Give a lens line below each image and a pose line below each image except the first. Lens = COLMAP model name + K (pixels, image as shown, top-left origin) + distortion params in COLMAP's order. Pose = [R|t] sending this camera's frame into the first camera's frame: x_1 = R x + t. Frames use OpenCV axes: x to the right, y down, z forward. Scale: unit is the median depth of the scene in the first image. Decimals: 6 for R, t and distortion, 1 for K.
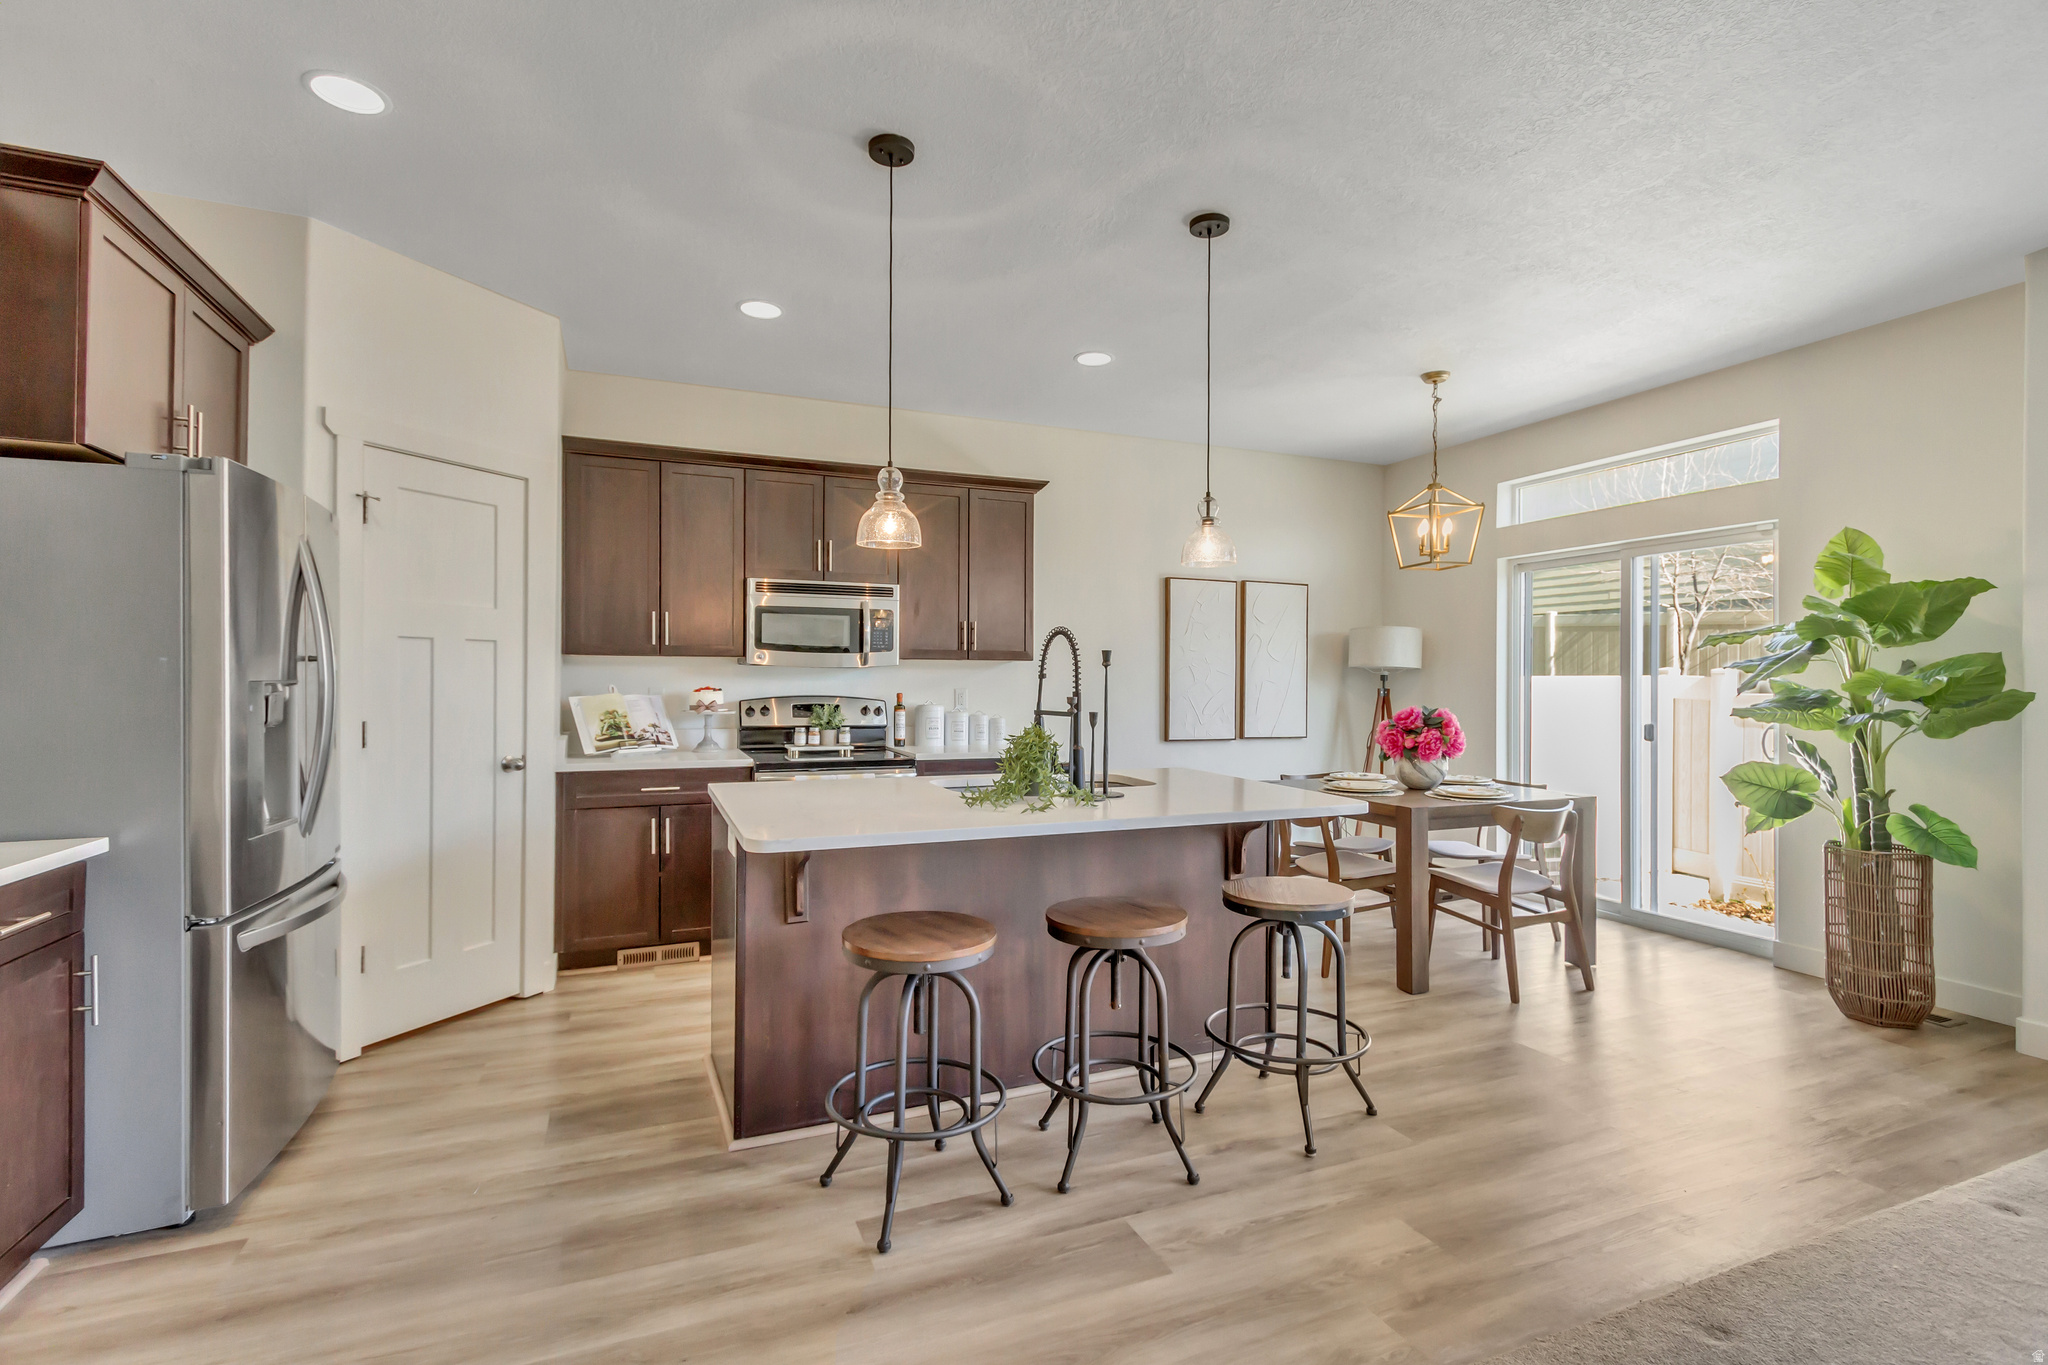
lens RADIAL K [[941.3, 0, 1026.1], [0, 941.3, 678.2], [0, 0, 1]] dist [0.011078, -0.004188]
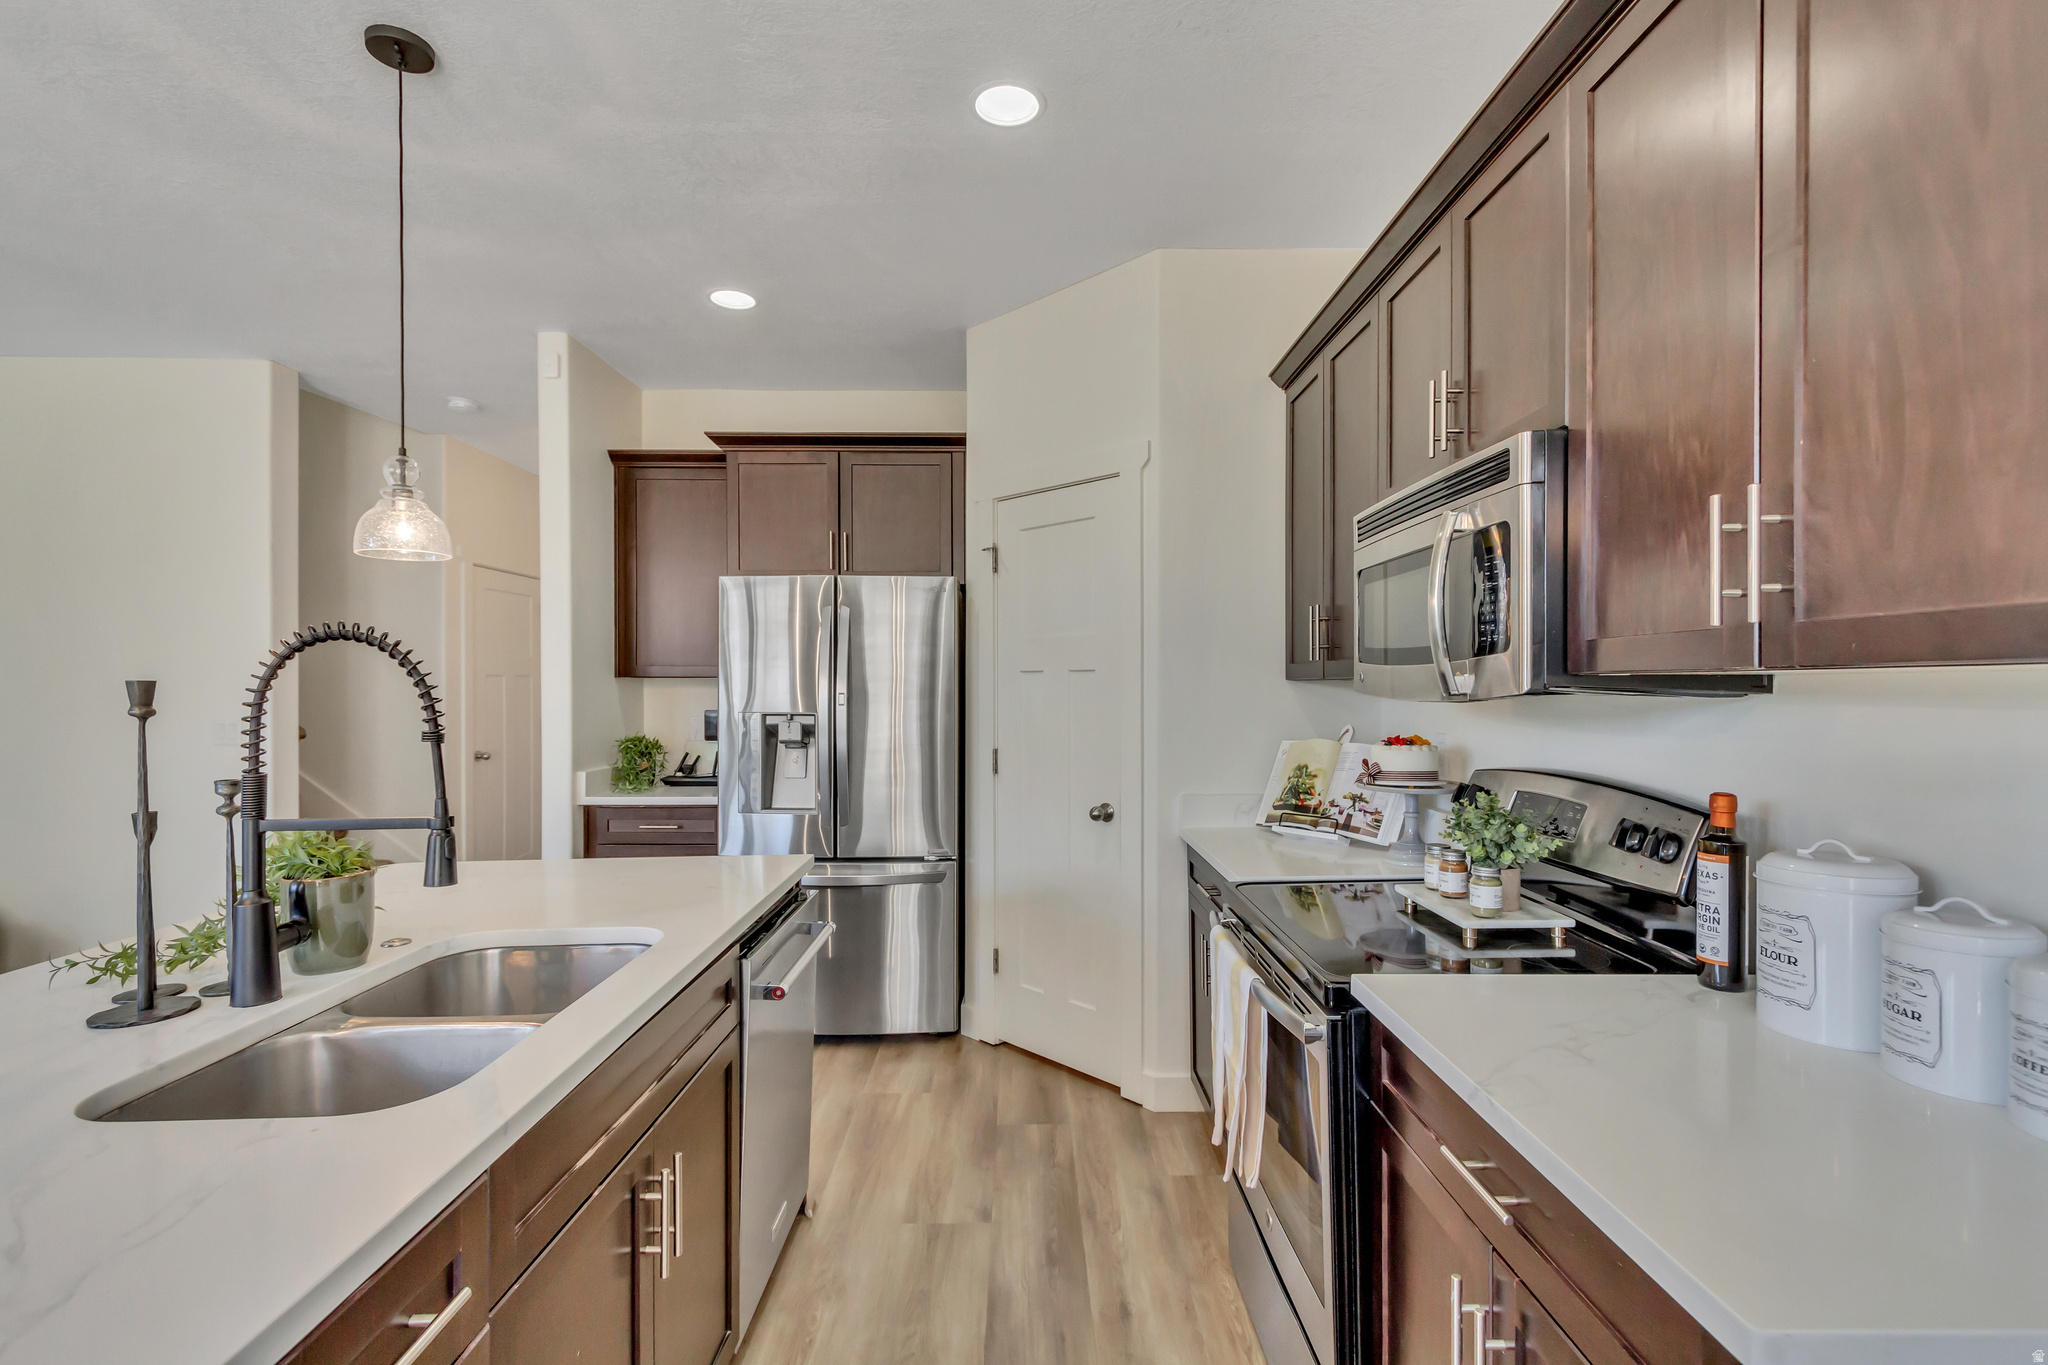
lens RADIAL K [[941.3, 0, 1021.4], [0, 941.3, 697.8], [0, 0, 1]] dist [0.011078, -0.004188]
pose [[-0.384687, 0.006661, -0.923023, 0.240970], [0.000421, 0.999975, 0.007041, -0.017593], [0.923047, 0.002320, -0.384680, 1.107959]]
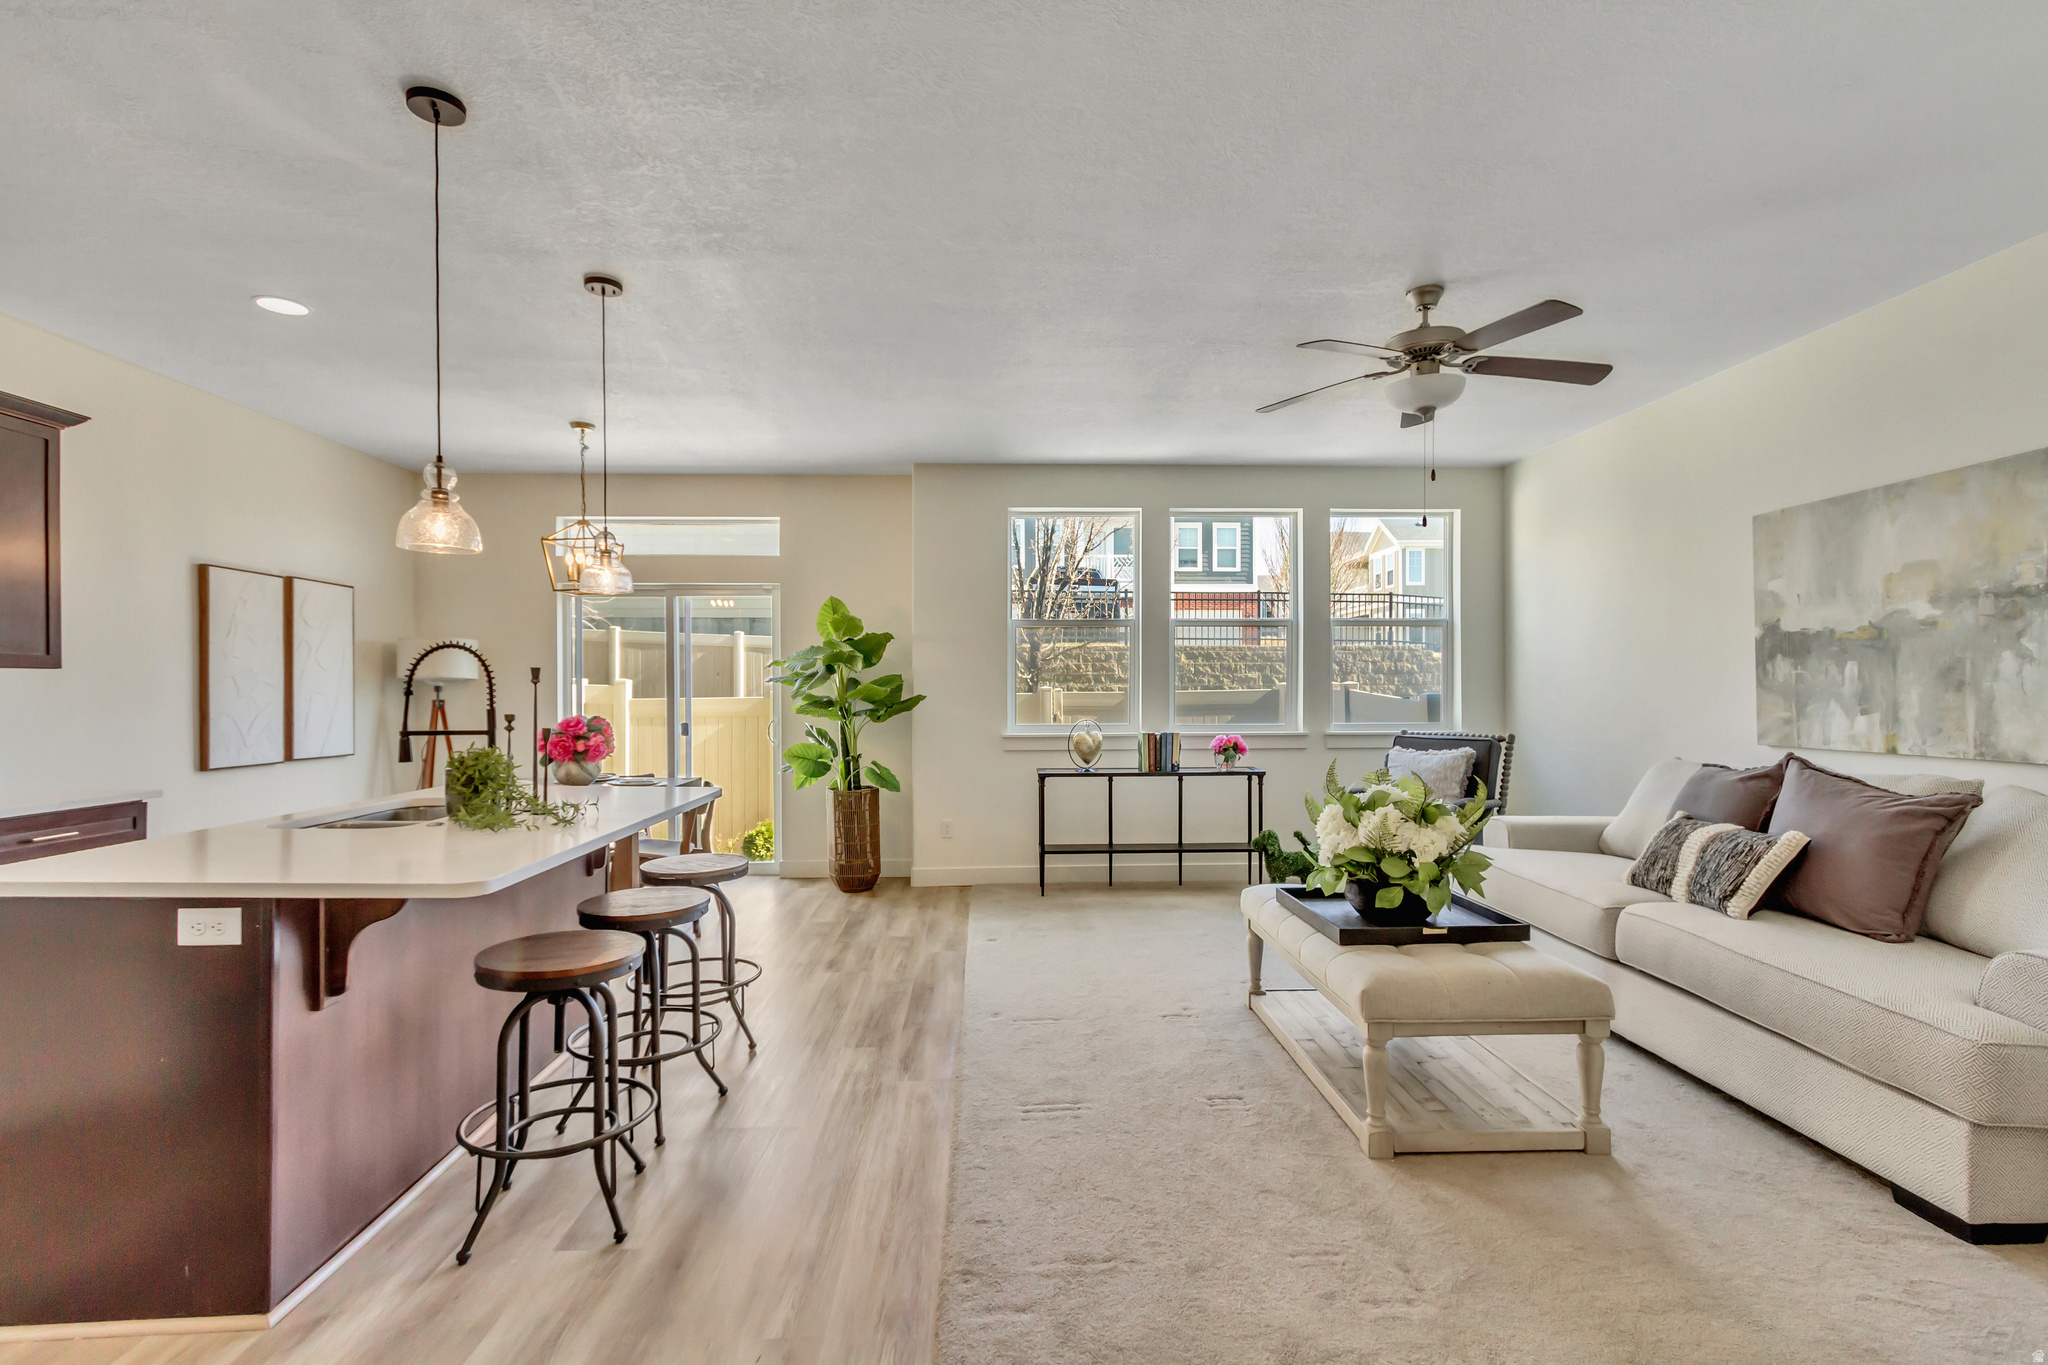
lens RADIAL K [[941.3, 0, 1026.2], [0, 941.3, 694.3], [0, 0, 1]] dist [0.011078, -0.004188]
pose [[0.348687, -0.011994, 0.937162, -0.493071], [0.001076, 0.999923, 0.012397, -0.009362], [-0.937238, -0.003314, 0.348673, 0.103735]]
